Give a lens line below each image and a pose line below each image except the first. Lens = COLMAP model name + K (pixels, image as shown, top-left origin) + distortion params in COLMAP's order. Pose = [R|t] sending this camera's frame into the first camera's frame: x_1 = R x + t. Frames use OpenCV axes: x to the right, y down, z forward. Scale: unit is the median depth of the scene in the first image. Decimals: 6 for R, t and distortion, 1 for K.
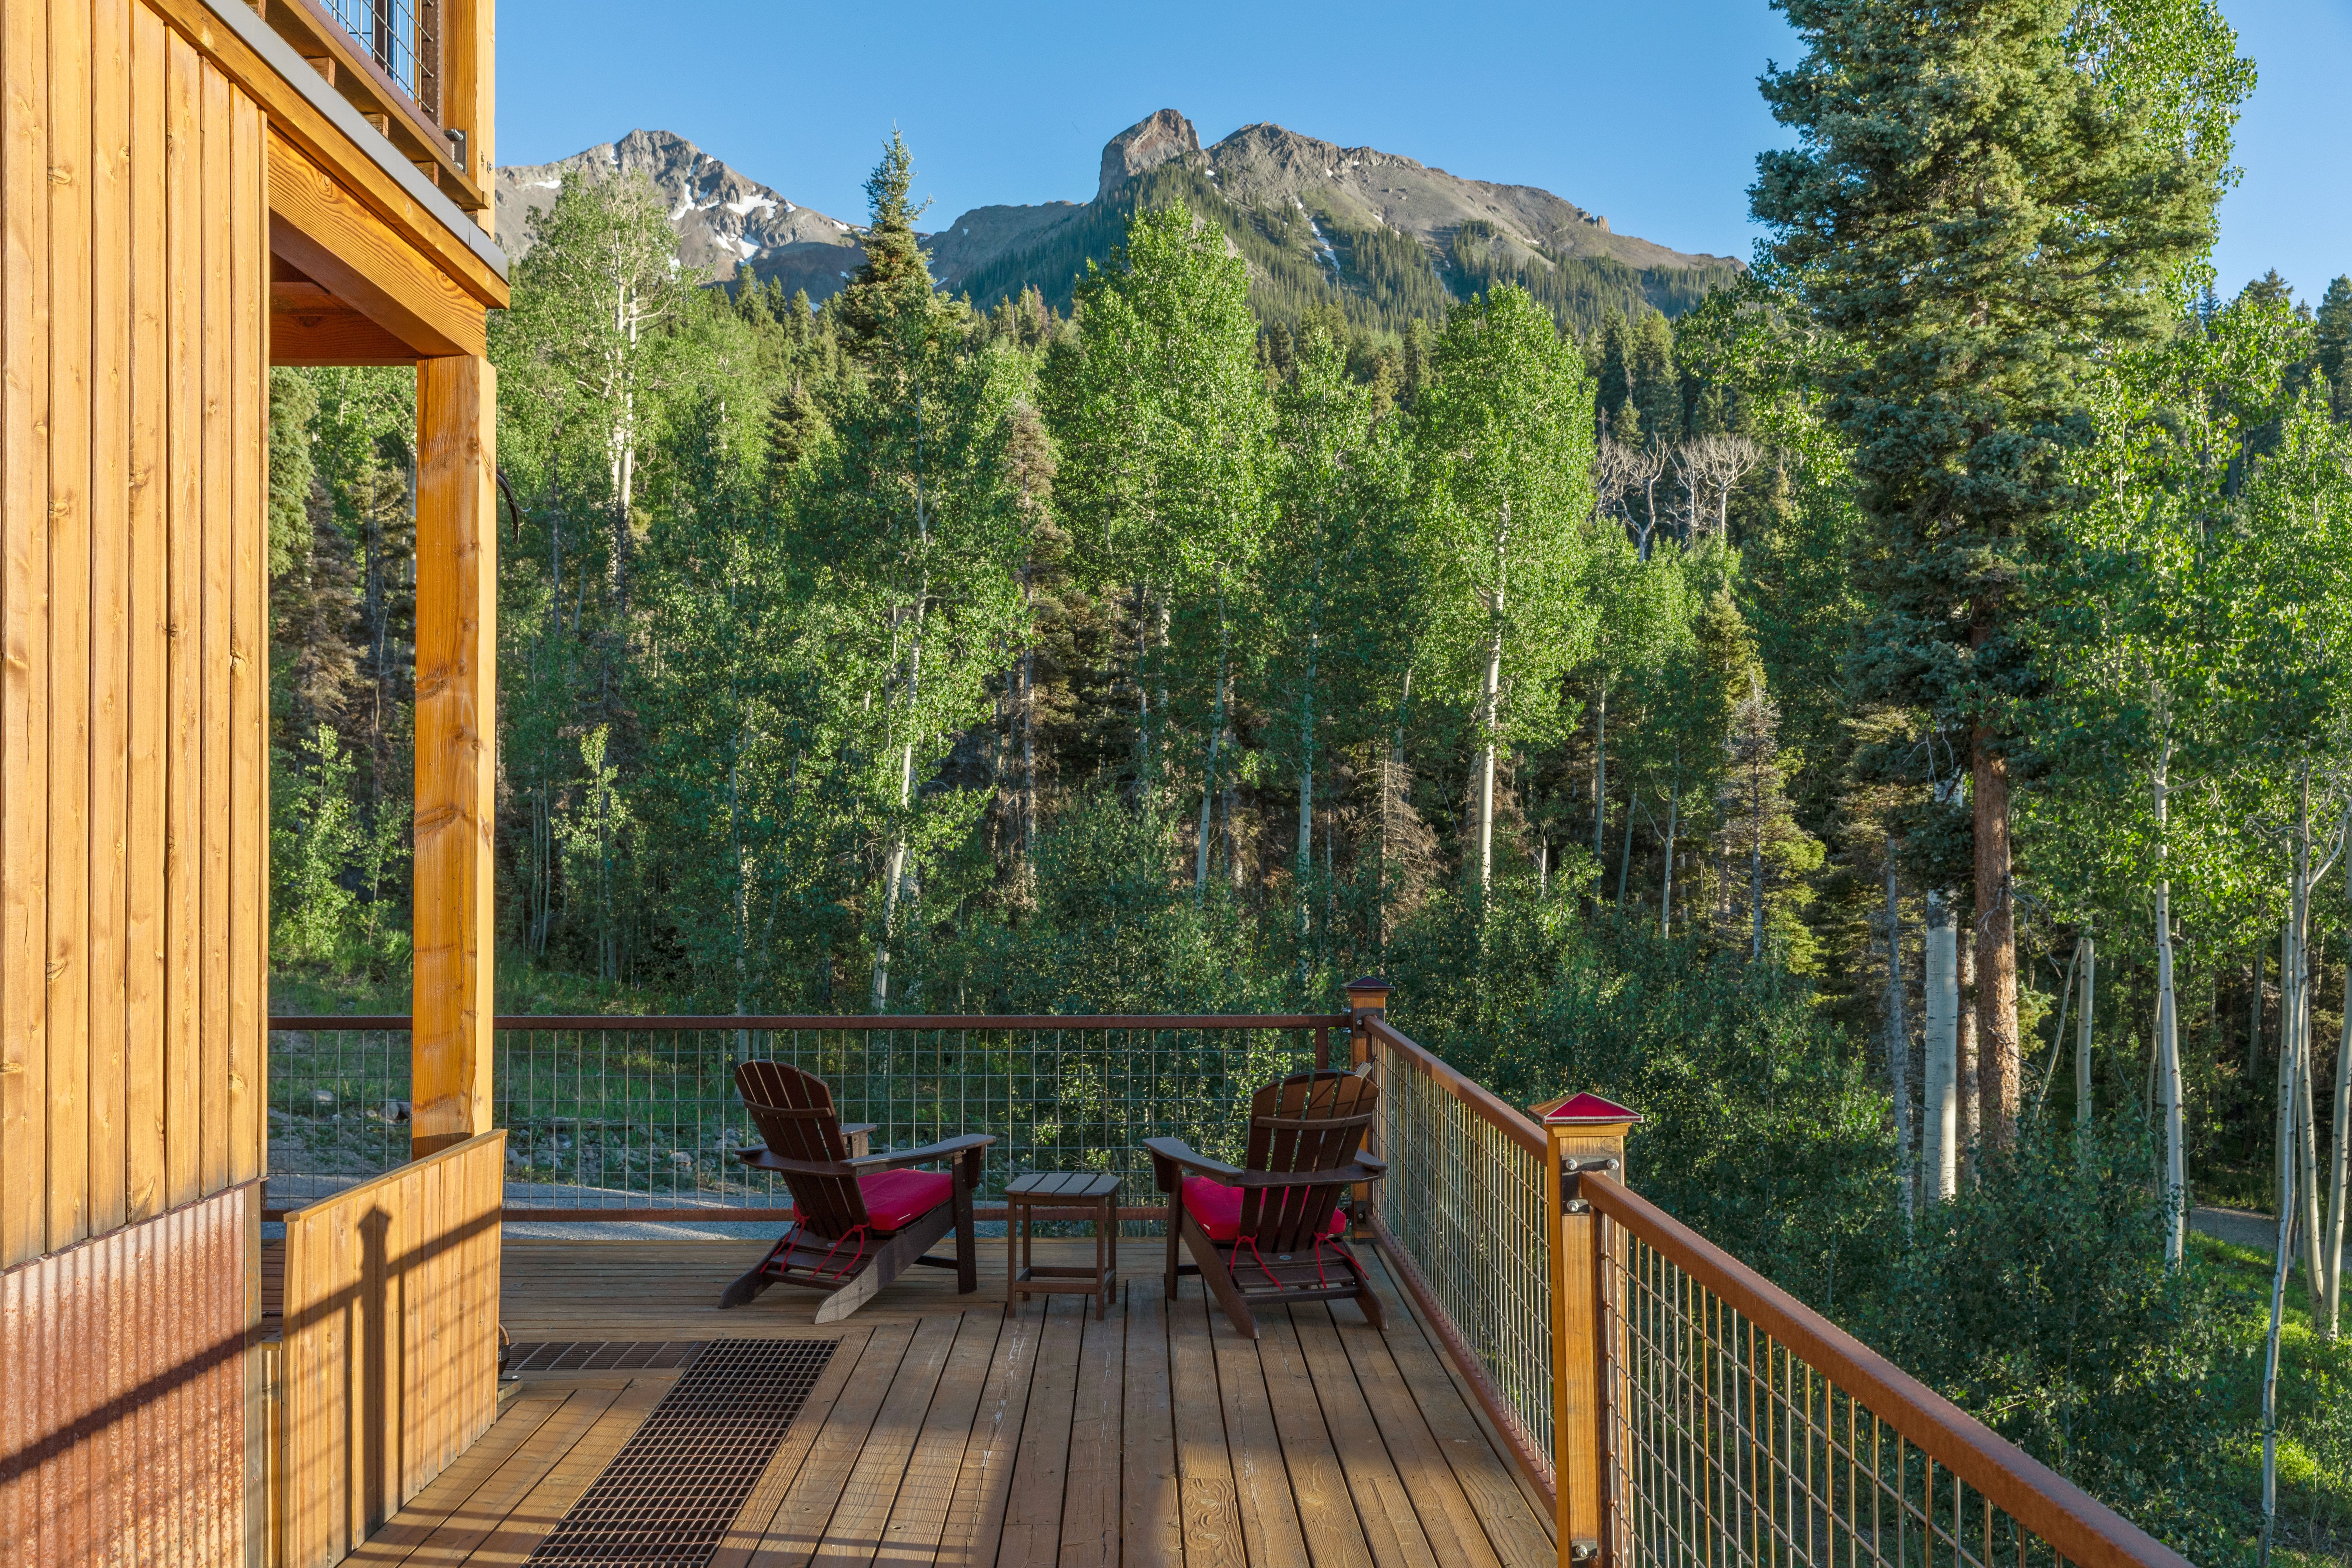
lens RADIAL K [[2375.0, 0, 1176.0], [0, 2375.0, 784.0], [0, 0, 1]] dist [0.028261, -0.019402]
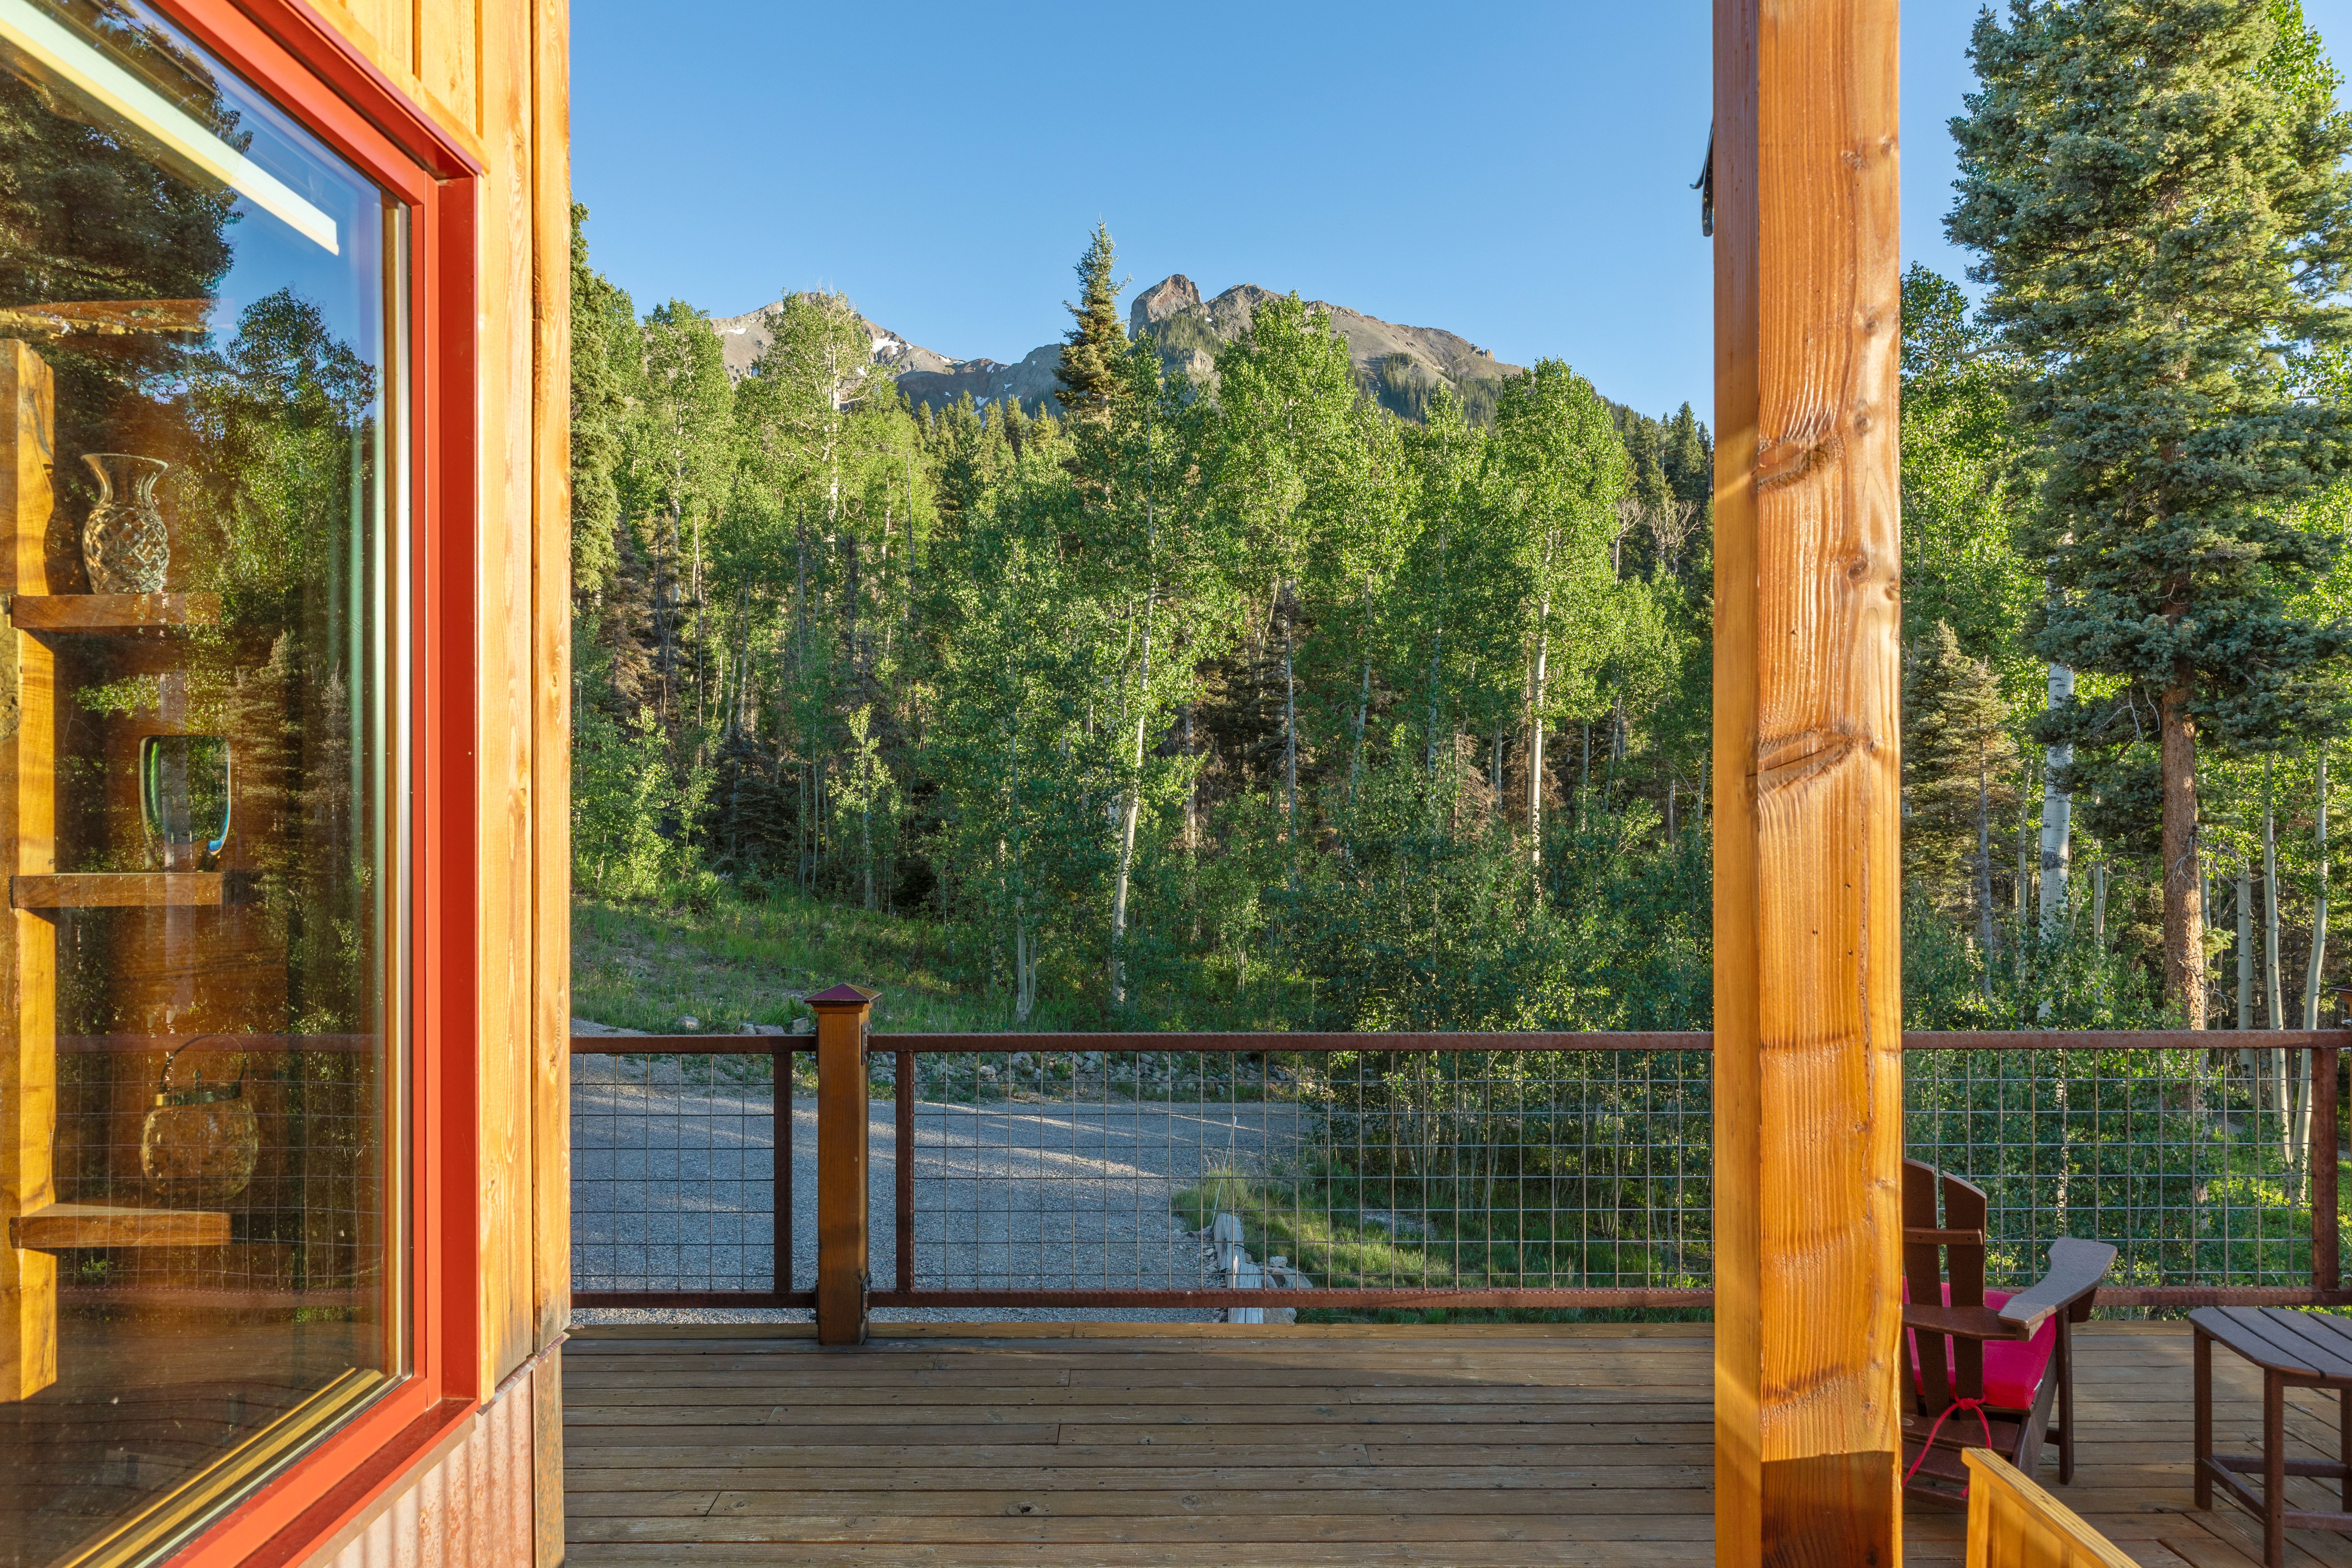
lens RADIAL K [[1686.8, 0, 1176.0], [0, 1686.8, 784.0], [0, 0, 1]] dist [0.007345, 0.008387]
pose [[0.999981, -0.003381, -0.005093, -0.076040], [0.003465, 0.999857, 0.016548, 0.002591], [0.005036, -0.016565, 0.999850, 0.120944]]
